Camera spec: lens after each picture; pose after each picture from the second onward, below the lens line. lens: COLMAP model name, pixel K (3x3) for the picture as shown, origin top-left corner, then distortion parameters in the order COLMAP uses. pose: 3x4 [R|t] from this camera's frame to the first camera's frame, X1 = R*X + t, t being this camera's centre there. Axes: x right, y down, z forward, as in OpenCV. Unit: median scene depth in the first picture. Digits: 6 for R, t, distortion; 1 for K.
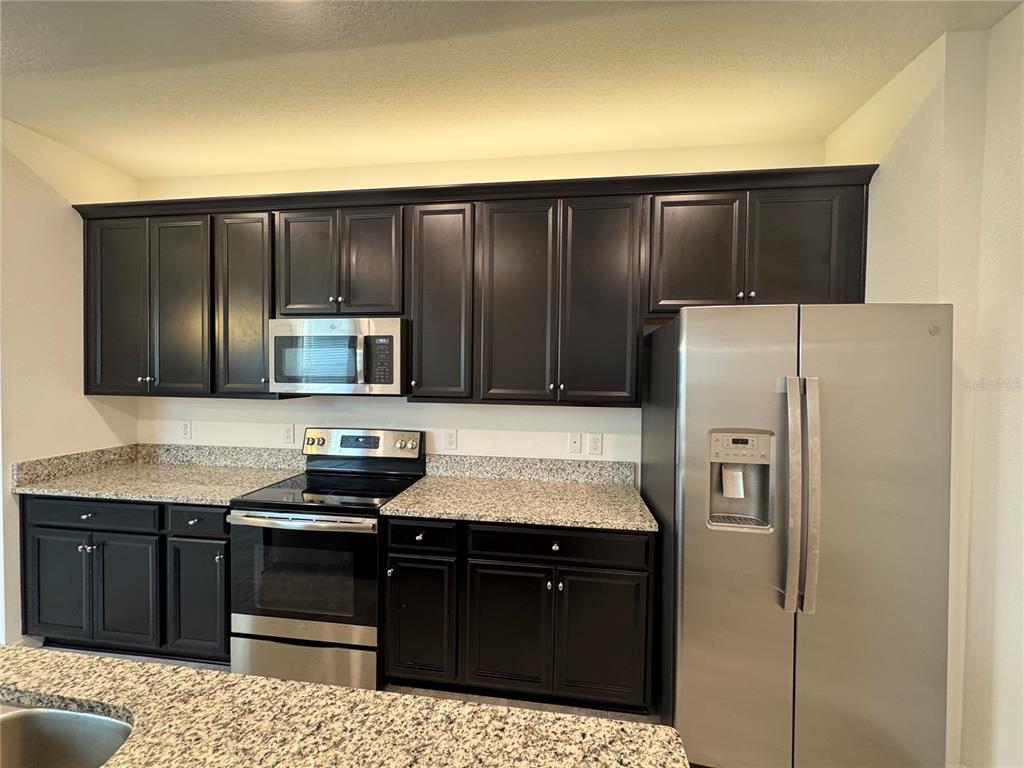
lens RADIAL K [[409.2, 0, 511.4], [0, 409.2, 381.7], [0, 0, 1]] dist [0.000342, -0.000256]
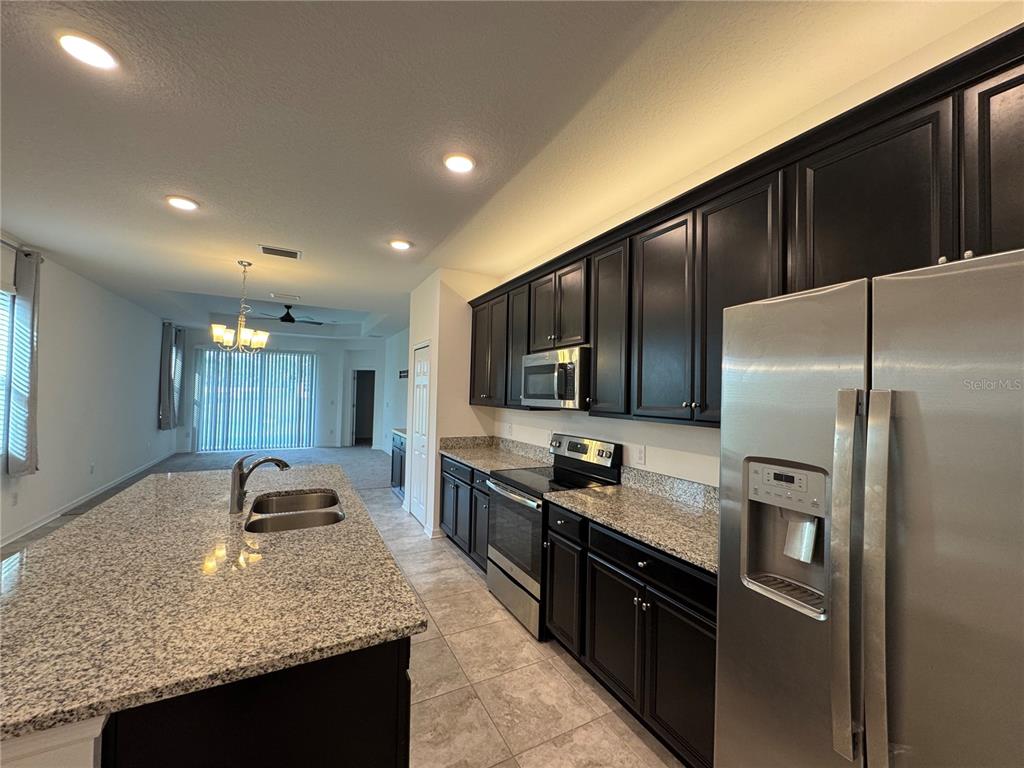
lens RADIAL K [[409.2, 0, 510.9], [0, 409.2, 384.4], [0, 0, 1]] dist [0.000342, -0.000256]
pose [[0.588755, -0.016038, -0.808153, 0.598310], [-0.030719, 0.998637, -0.042197, 0.015913], [0.807728, 0.049669, 0.587460, 0.108521]]
